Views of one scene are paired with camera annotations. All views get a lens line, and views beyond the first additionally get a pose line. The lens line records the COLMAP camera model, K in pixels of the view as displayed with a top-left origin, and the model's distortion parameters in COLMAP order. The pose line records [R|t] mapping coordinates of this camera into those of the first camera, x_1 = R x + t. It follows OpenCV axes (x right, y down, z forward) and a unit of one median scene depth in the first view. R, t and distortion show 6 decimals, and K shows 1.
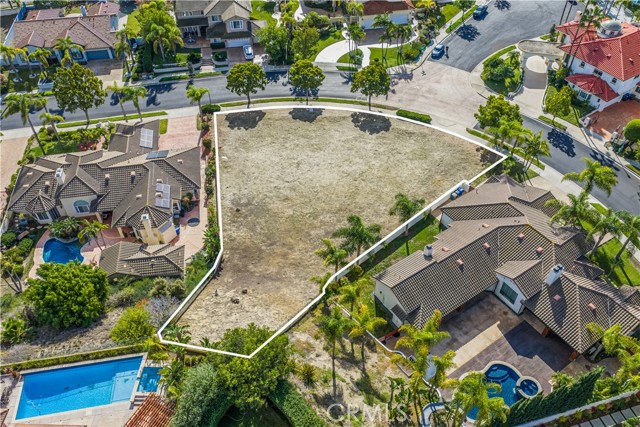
lens RADIAL K [[529.9, 0, 320.0], [0, 529.9, 213.5], [0, 0, 1]] dist [0.002927, -0.006043]
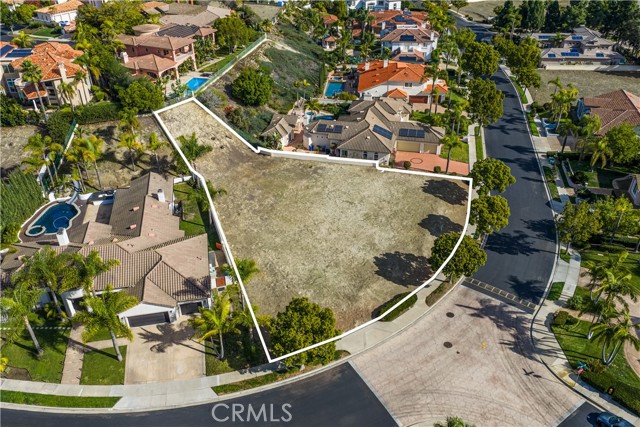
lens RADIAL K [[529.9, 0, 320.0], [0, 529.9, 213.5], [0, 0, 1]] dist [0.002927, -0.006043]
pose [[-0.384115, 0.497222, -0.777963, 0.715274], [-0.654722, 0.447419, 0.609226, -0.610808], [0.650995, 0.743362, 0.153682, 0.775854]]
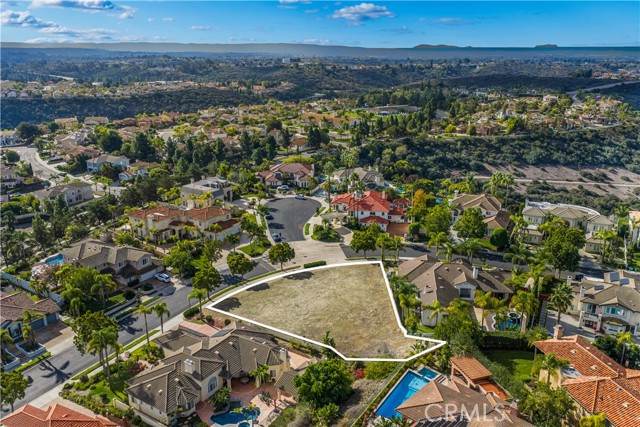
lens RADIAL K [[529.9, 0, 320.0], [0, 529.9, 213.5], [0, 0, 1]] dist [0.002927, -0.006043]
pose [[0.675166, -0.225041, 0.702501, -0.870039], [0.530084, 0.810288, -0.249888, 0.085001], [-0.512993, 0.541101, 0.666369, -0.087976]]
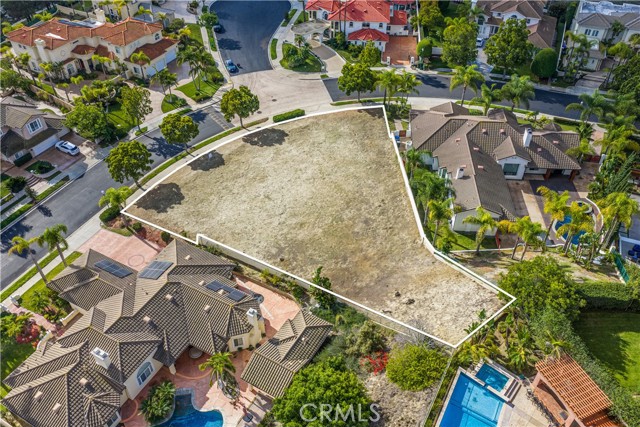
lens RADIAL K [[533.1, 0, 320.0], [0, 533.1, 213.5], [0, 0, 1]] dist [-0.001098, -0.009314]
pose [[0.624342, -0.518429, 0.584319, -0.523680], [0.558690, 0.819152, 0.129824, -0.132751], [-0.545951, 0.245399, 0.801072, 0.175732]]
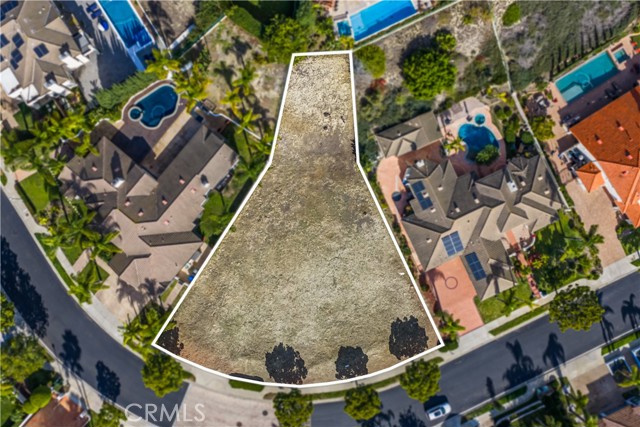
lens RADIAL K [[608.9, 0, 309.6], [0, 608.9, 223.1], [0, 0, 1]] dist [-0.006741, -0.002744]
pose [[-0.963091, 0.269000, 0.009756, -0.034313], [-0.186815, -0.694065, 0.695251, -0.834080], [0.193794, 0.667767, 0.718701, -0.015656]]
